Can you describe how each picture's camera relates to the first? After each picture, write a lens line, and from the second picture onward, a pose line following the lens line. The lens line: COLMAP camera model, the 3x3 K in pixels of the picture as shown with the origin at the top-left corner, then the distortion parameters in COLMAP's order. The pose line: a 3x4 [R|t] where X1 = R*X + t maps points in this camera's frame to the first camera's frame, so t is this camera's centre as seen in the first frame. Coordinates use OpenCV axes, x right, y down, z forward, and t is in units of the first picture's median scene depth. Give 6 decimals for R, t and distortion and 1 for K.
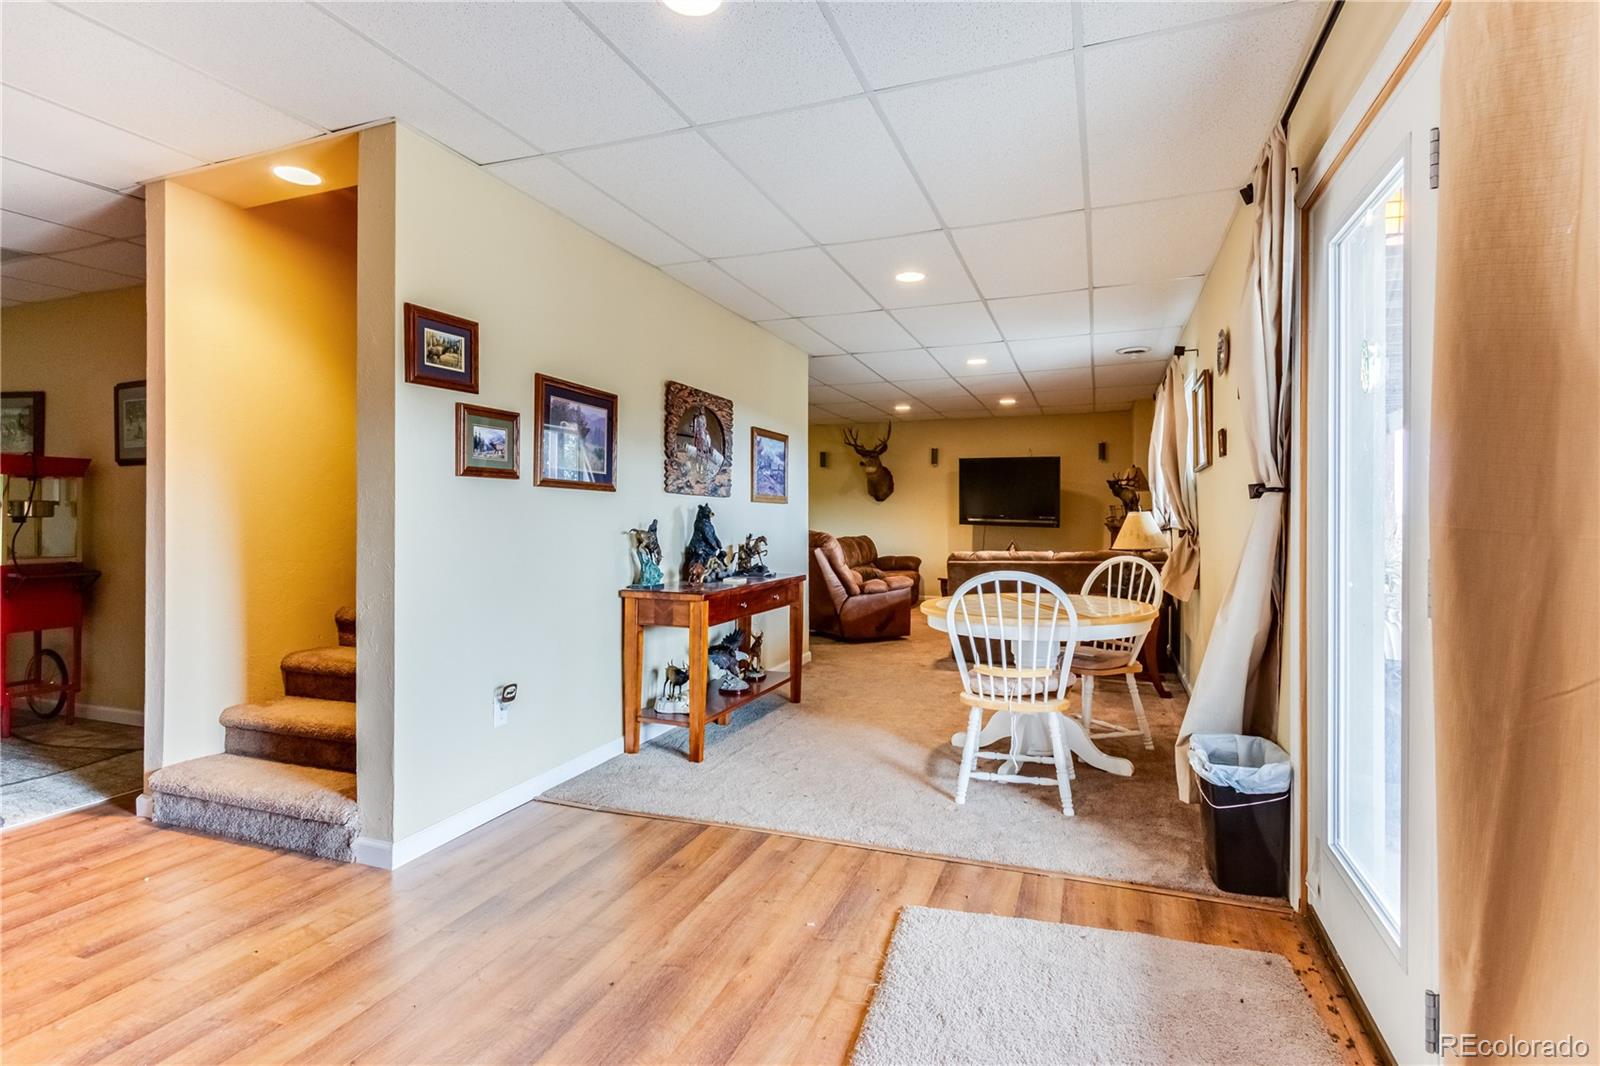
lens RADIAL K [[758.5, 0, 800.0], [0, 758.5, 533.0], [0, 0, 1]] dist [0.000946, 0.000110]
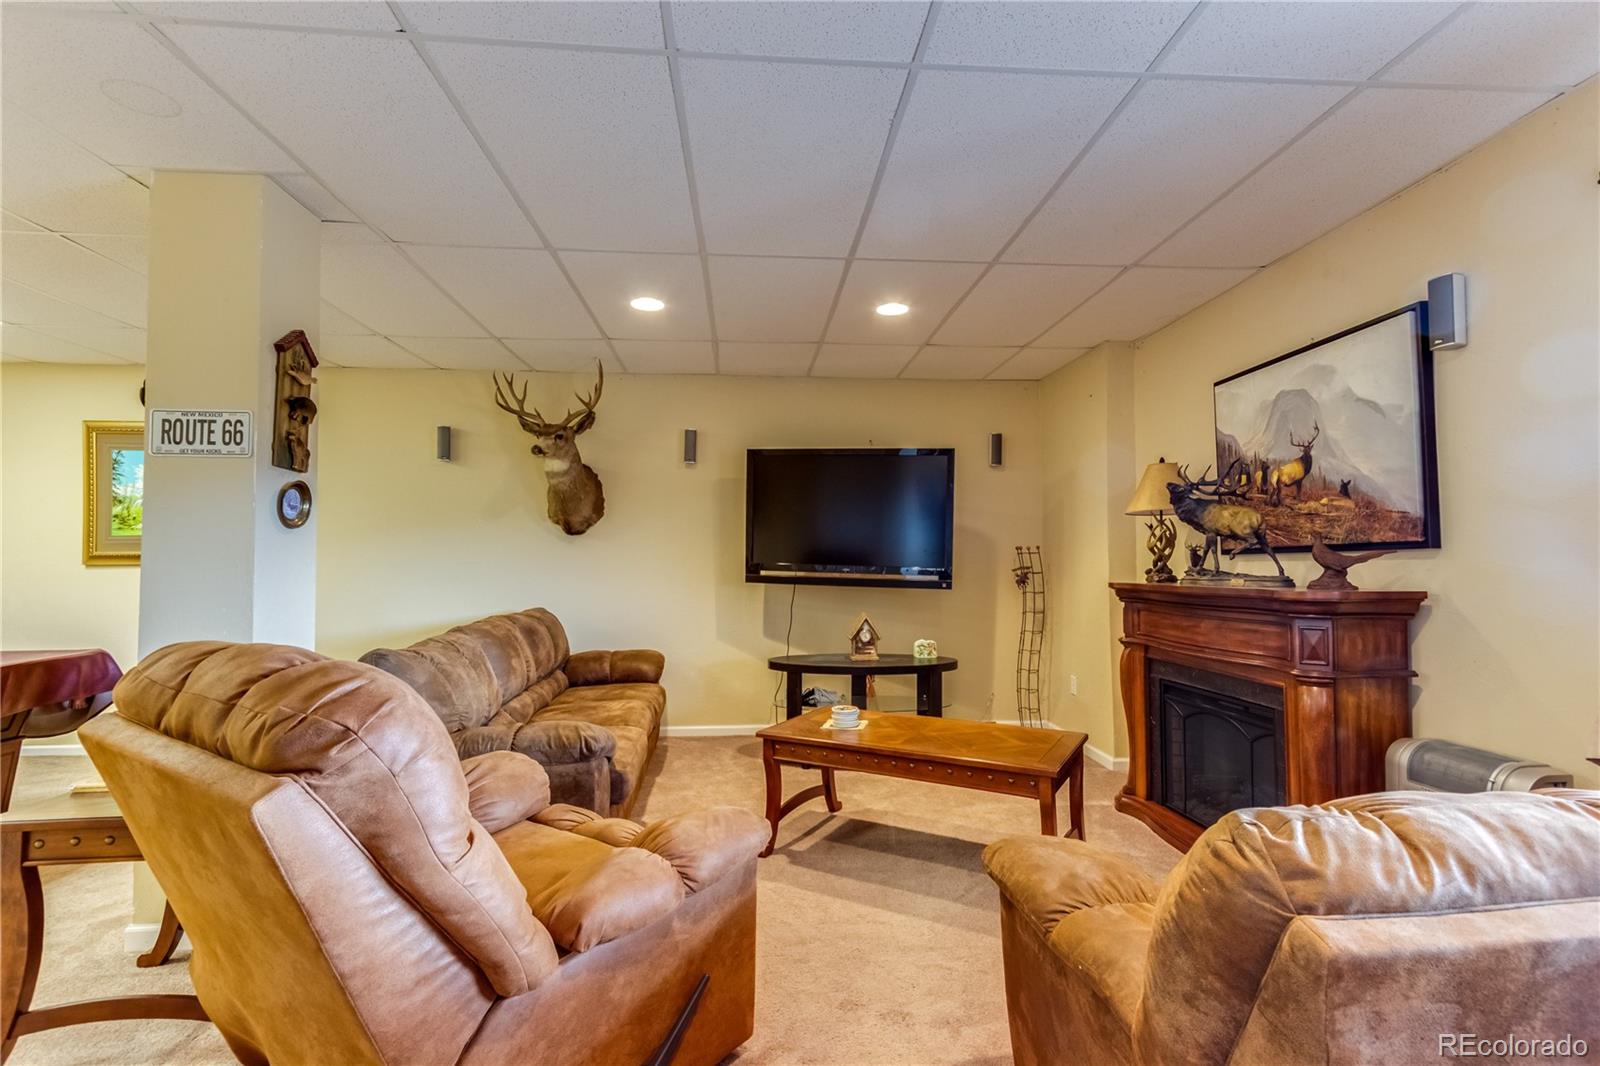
lens RADIAL K [[758.5, 0, 800.0], [0, 758.5, 533.0], [0, 0, 1]] dist [0.000946, 0.000110]
pose [[0.907018, 0.013531, 0.420874, 0.034289], [0.013090, 0.998095, -0.060299, -0.013060], [-0.420888, 0.060202, 0.905113, 0.523759]]
